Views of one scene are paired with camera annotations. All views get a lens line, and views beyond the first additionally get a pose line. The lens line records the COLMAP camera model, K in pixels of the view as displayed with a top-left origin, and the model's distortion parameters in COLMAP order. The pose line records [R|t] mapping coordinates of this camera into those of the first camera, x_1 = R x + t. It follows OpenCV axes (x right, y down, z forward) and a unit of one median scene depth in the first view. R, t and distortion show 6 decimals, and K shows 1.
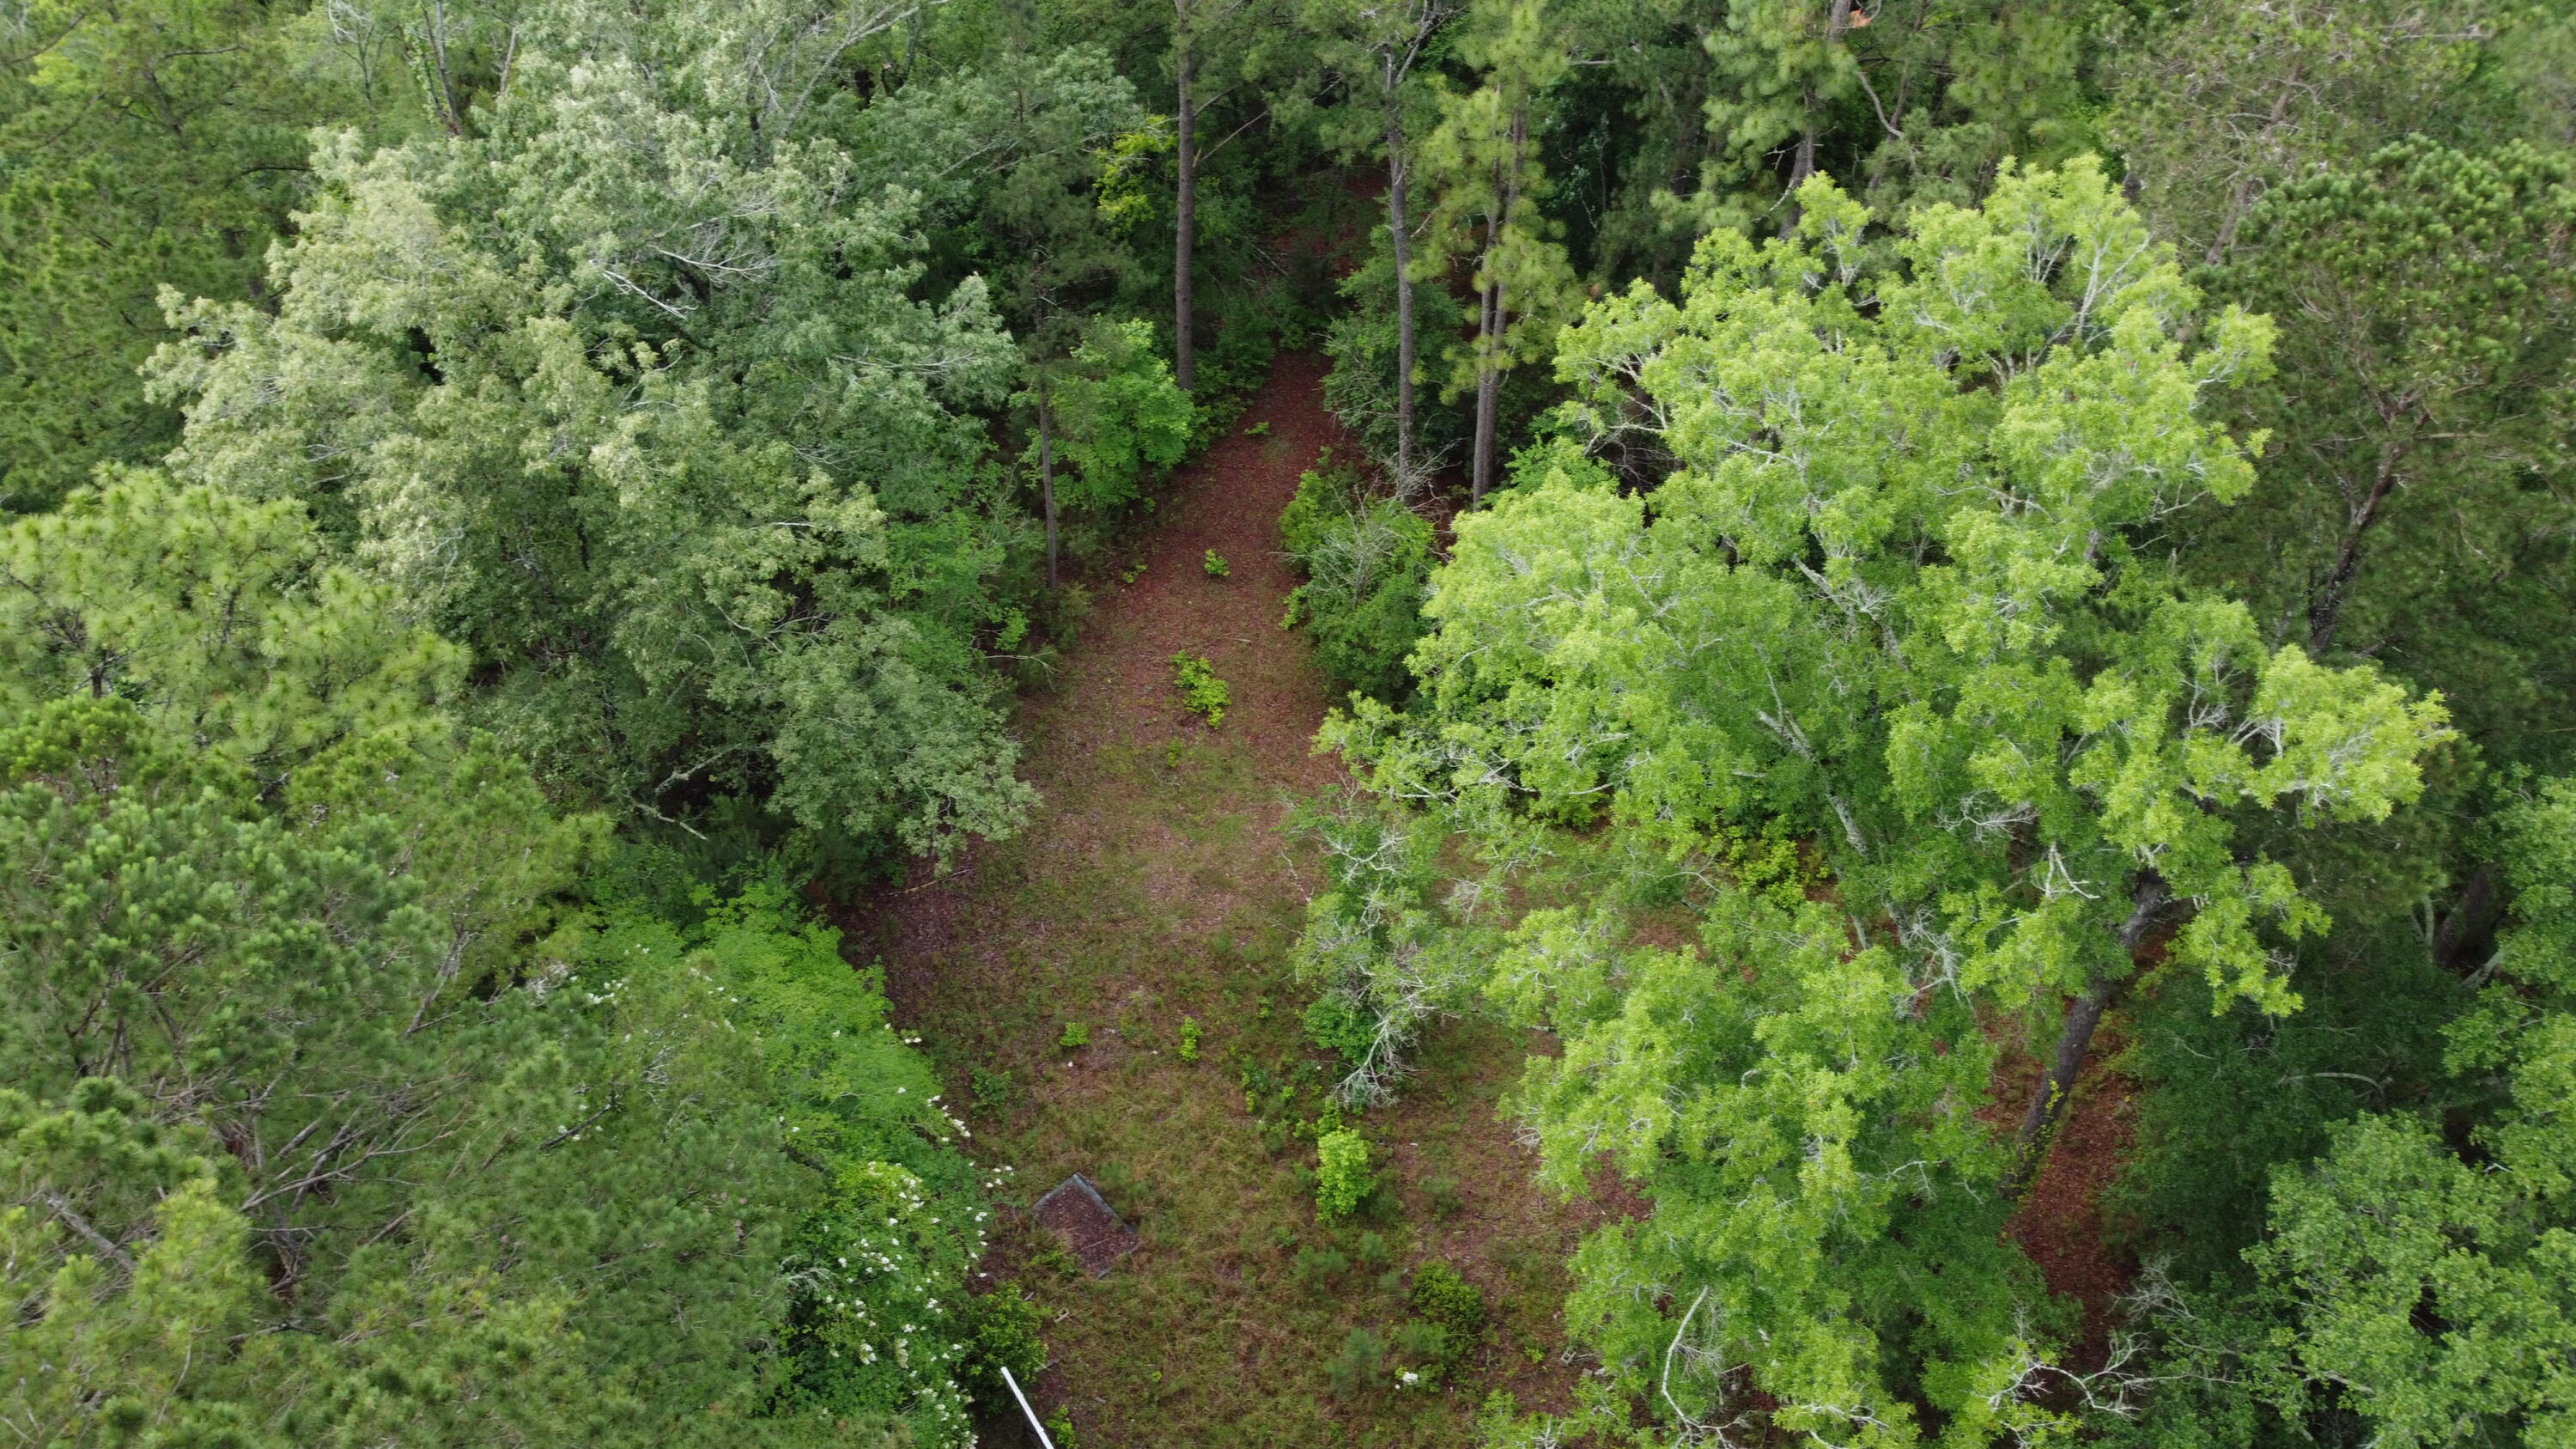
lens RADIAL K [[1964.1, 0, 1287.5], [0, 1964.1, 721.6], [0, 0, 1]] dist [-0.008223, -0.001113]
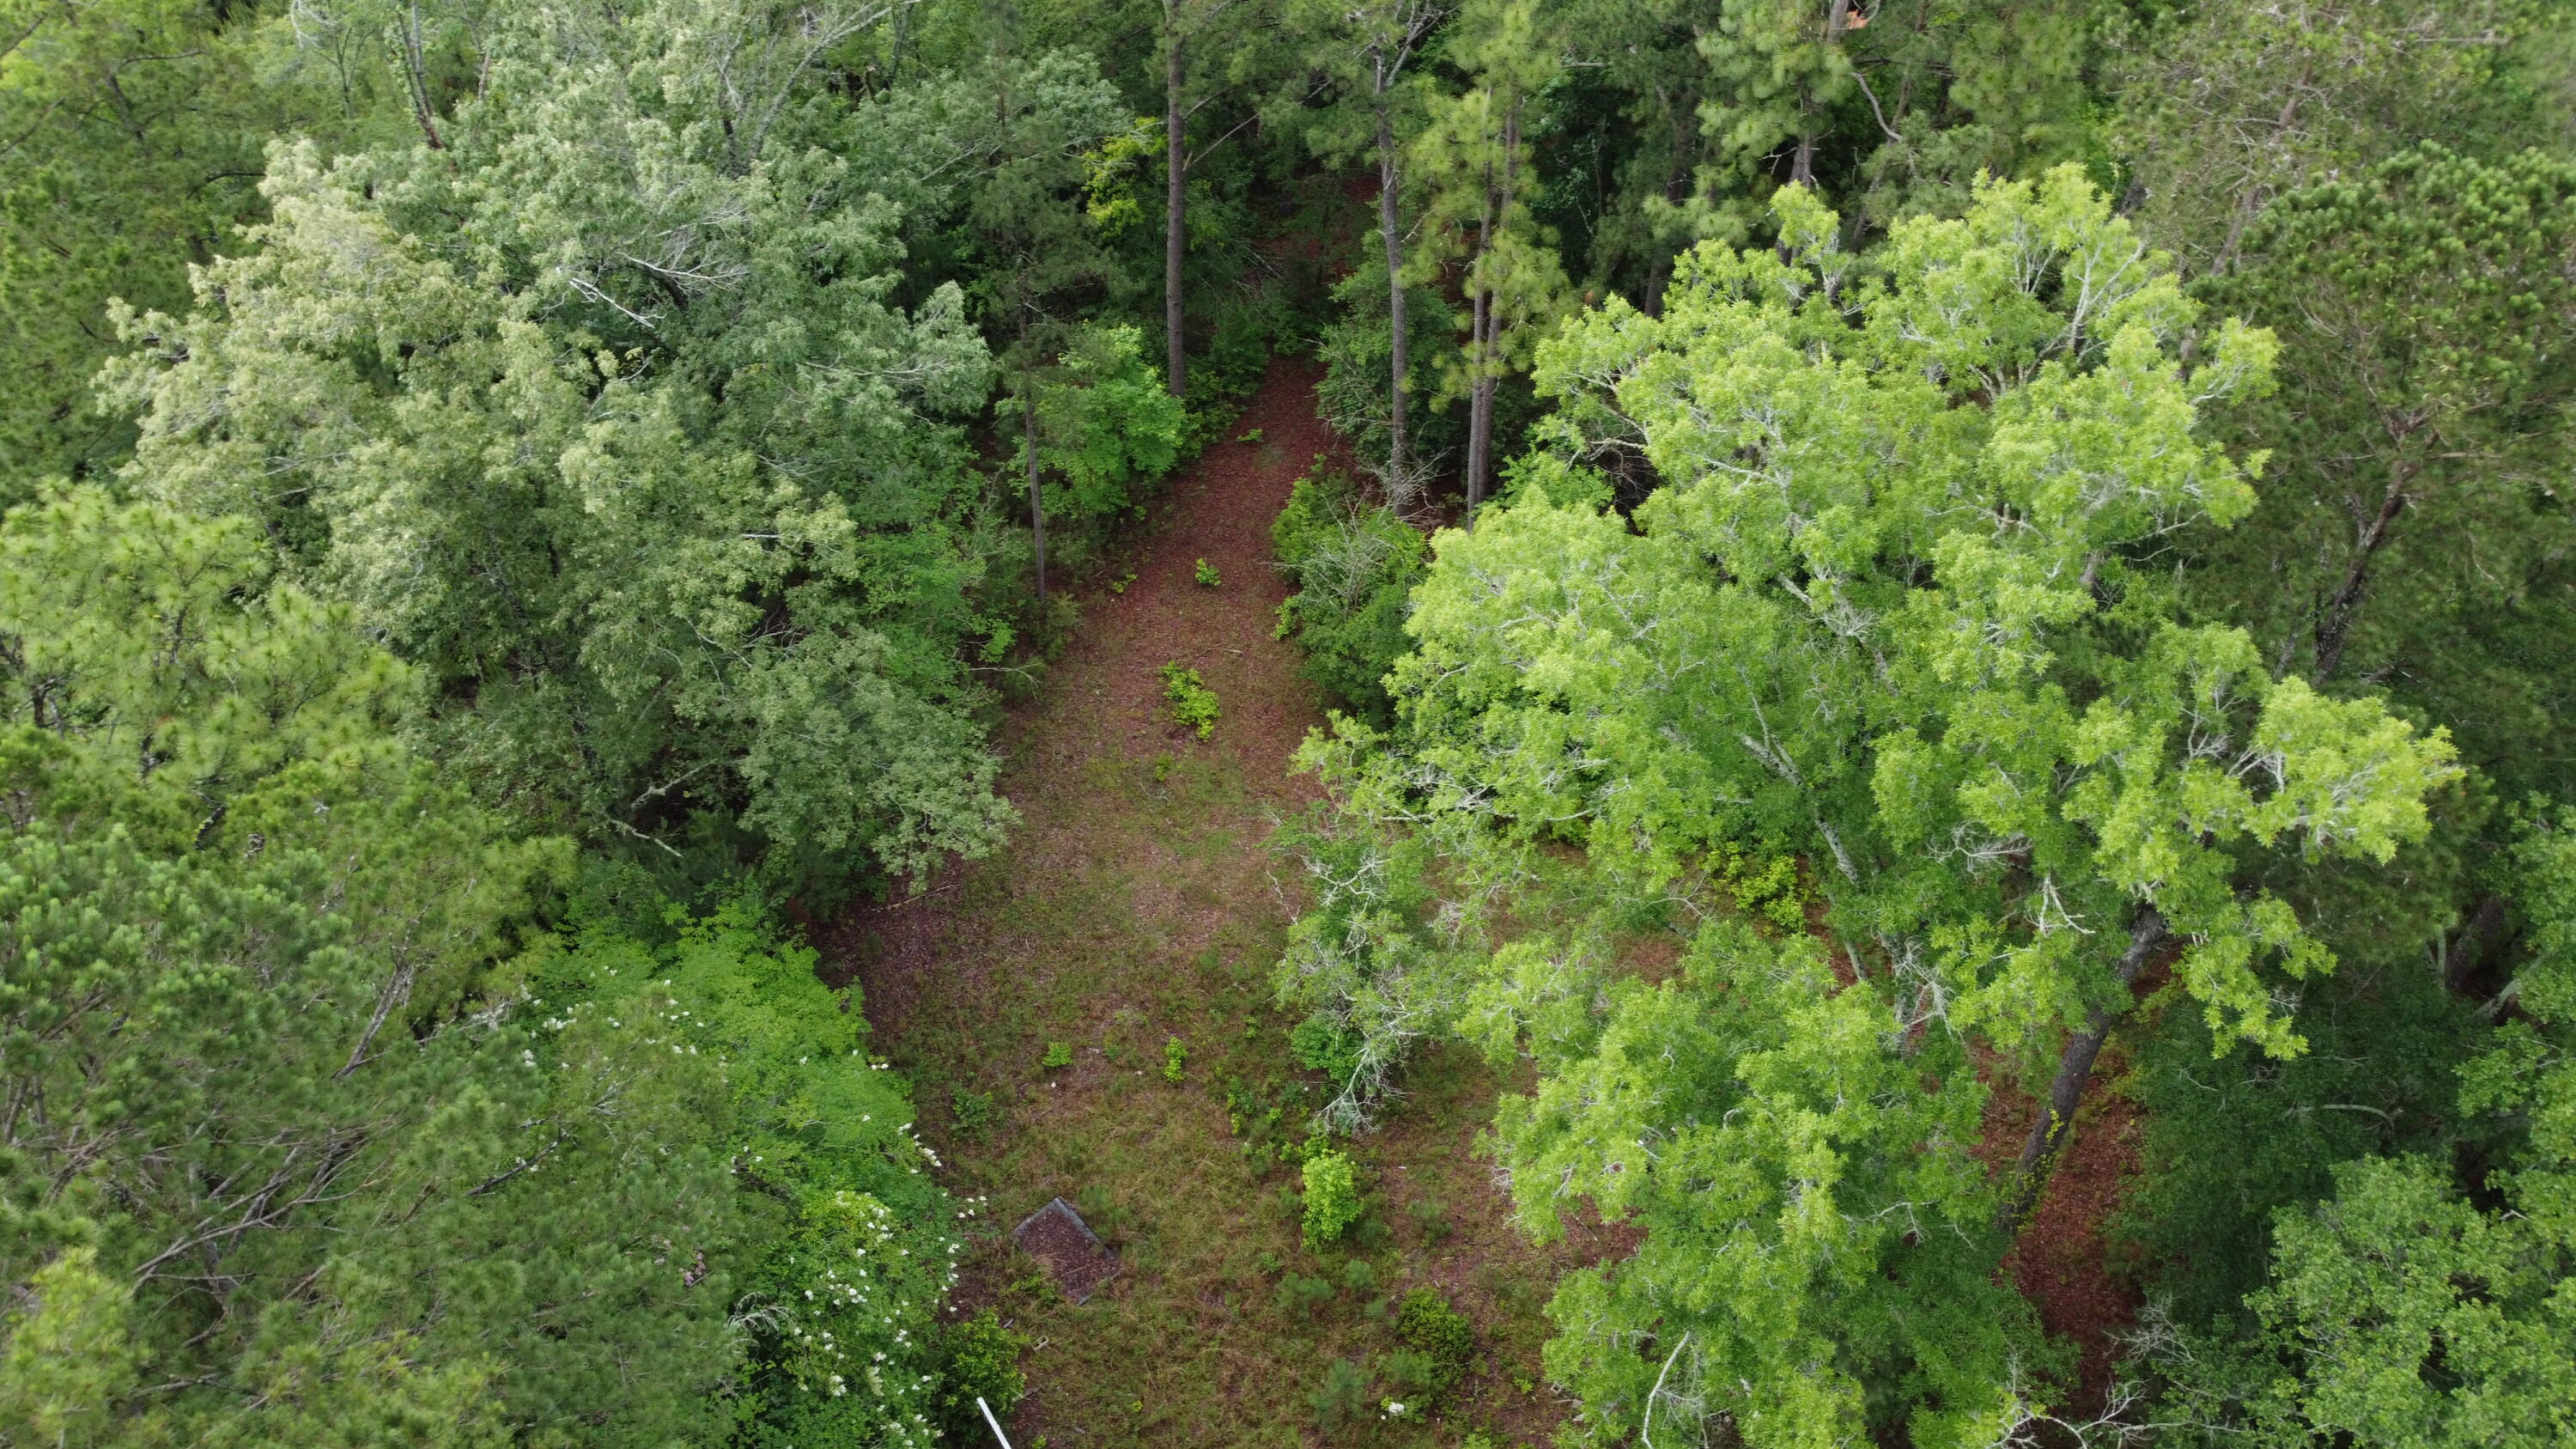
lens RADIAL K [[1964.1, 0, 1282.3], [0, 1964.1, 720.1], [0, 0, 1]] dist [-0.008223, -0.001113]
pose [[0.999966, 0.000655, -0.008197, 0.014694], [-0.000662, 0.999999, -0.000879, -0.008747], [0.008196, 0.000885, 0.999966, 0.021797]]
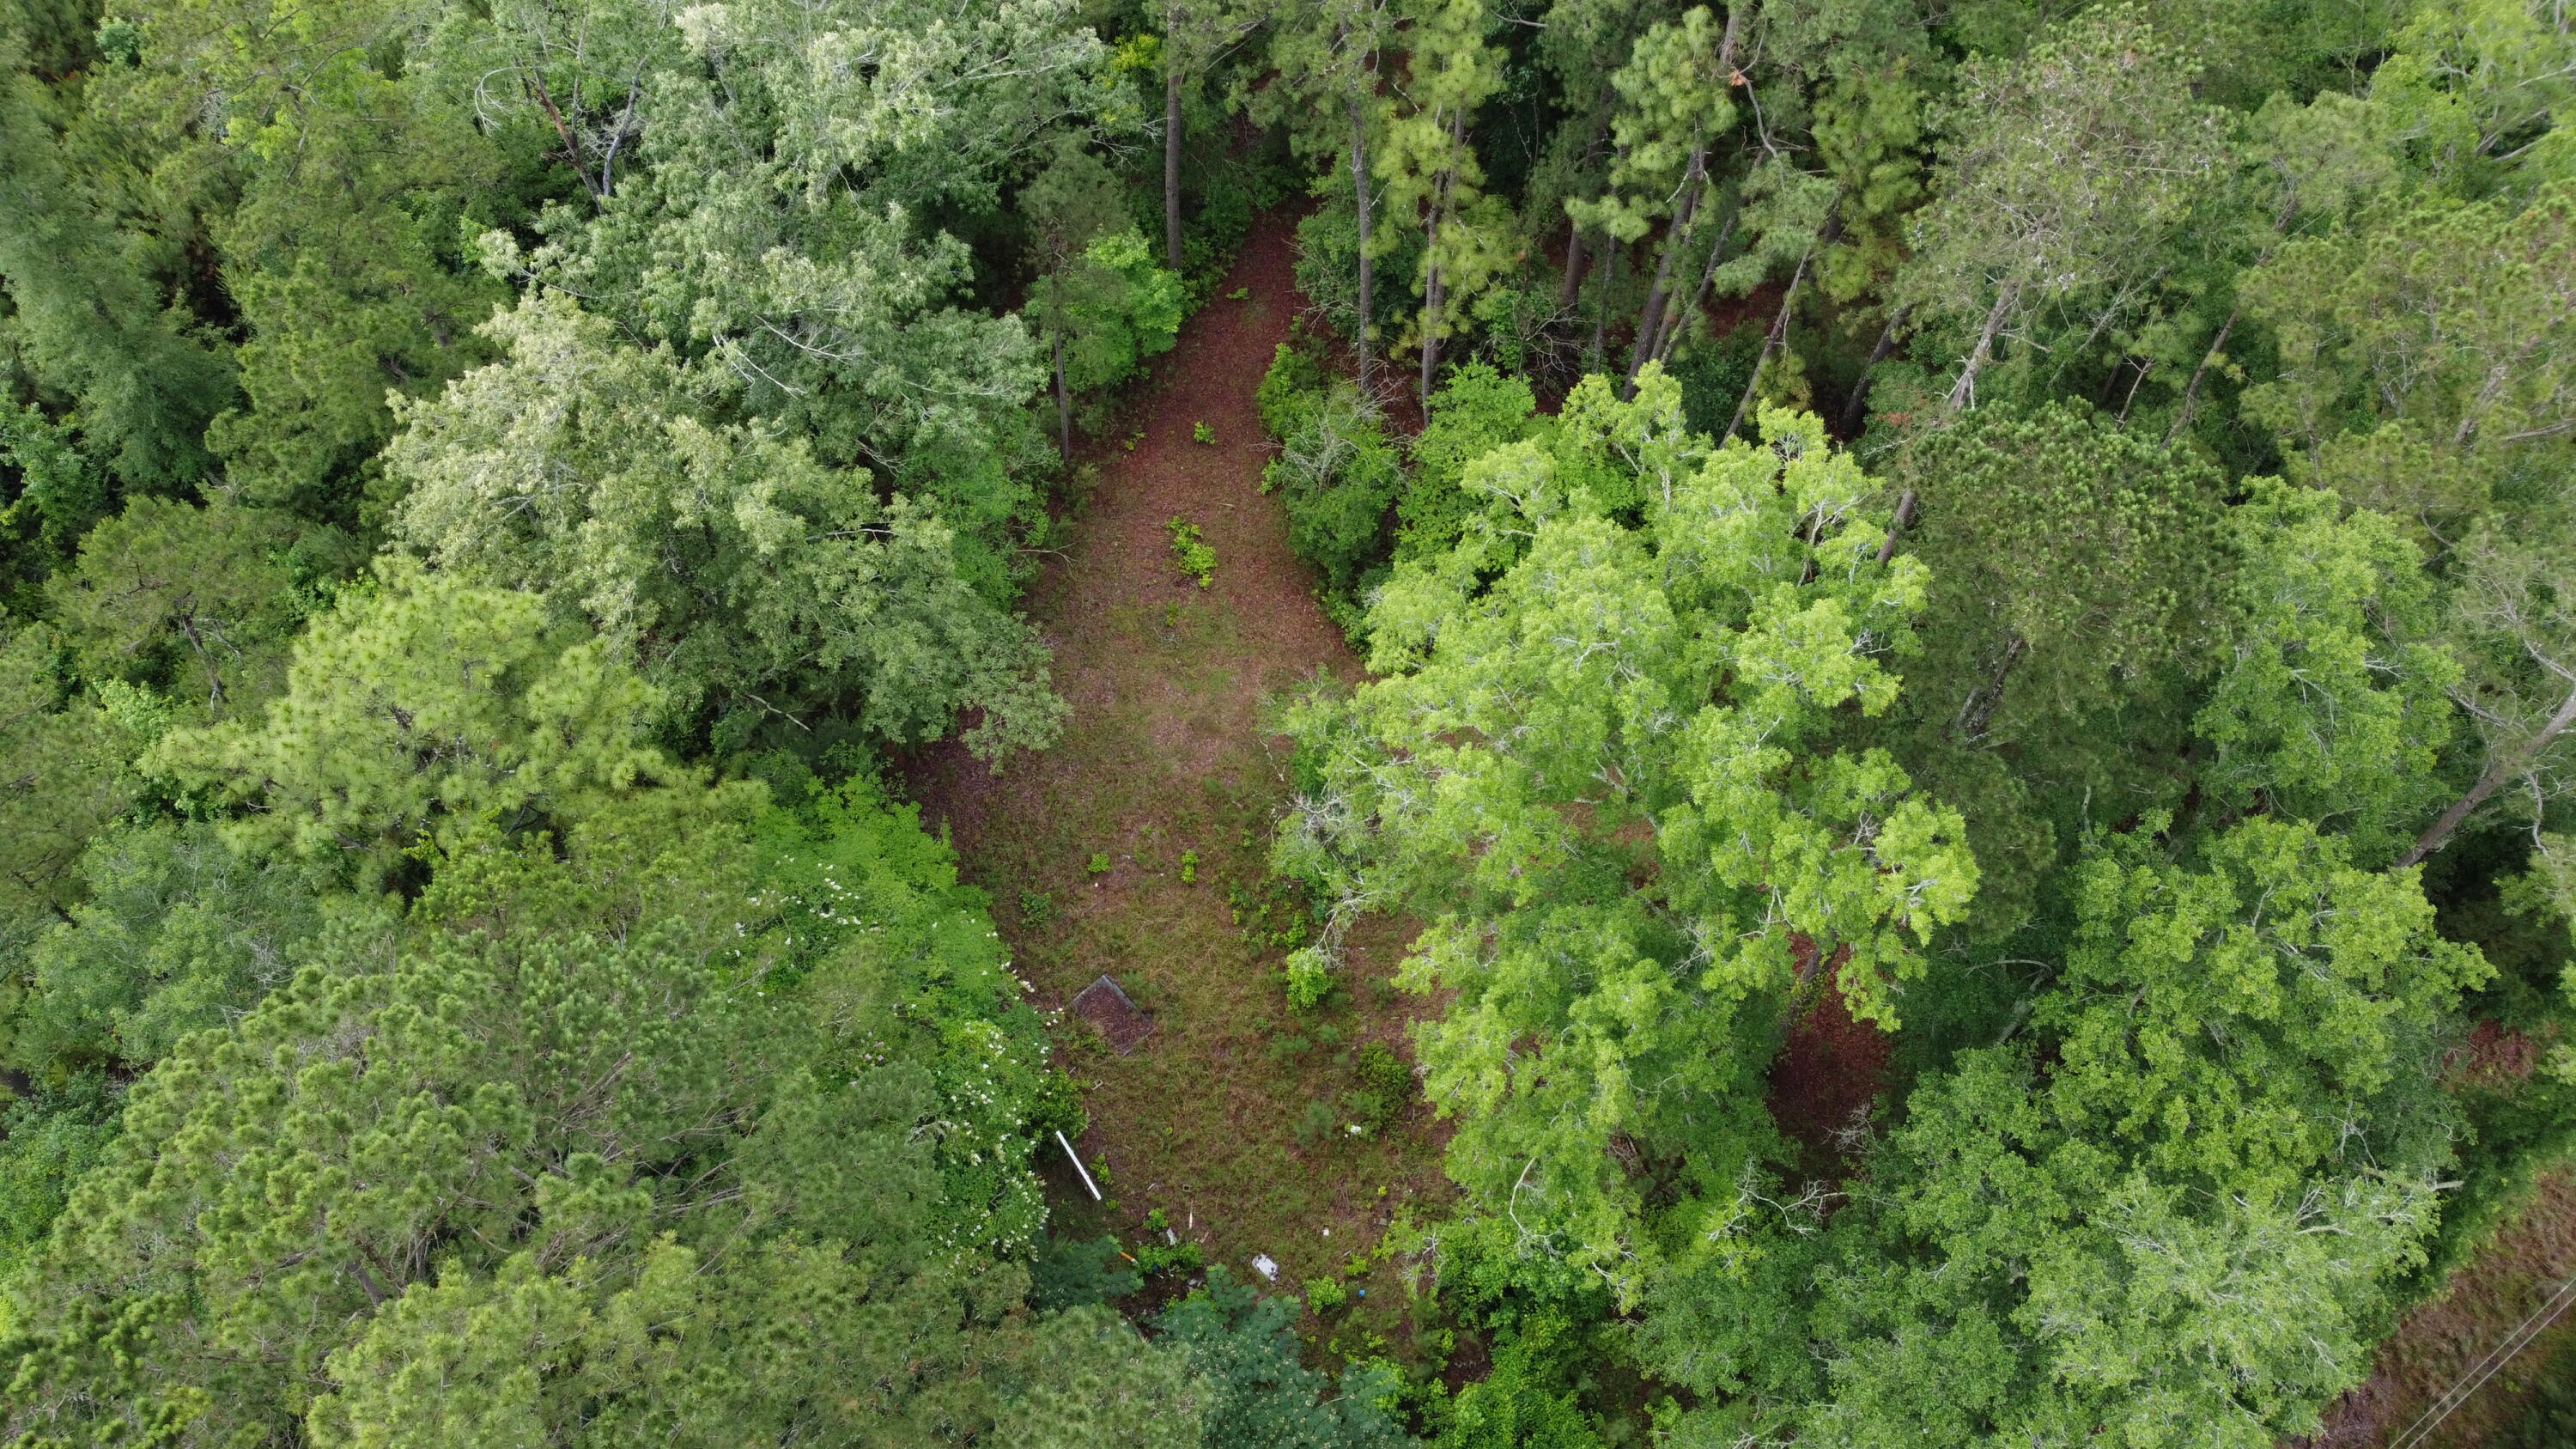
lens RADIAL K [[1964.1, 0, 1282.8], [0, 1964.1, 741.1], [0, 0, 1]] dist [-0.008223, -0.001113]
pose [[0.999978, -0.002362, 0.006248, 0.004639], [0.000879, 0.973794, 0.227431, -0.257045], [-0.006621, -0.227420, 0.973774, -0.284031]]
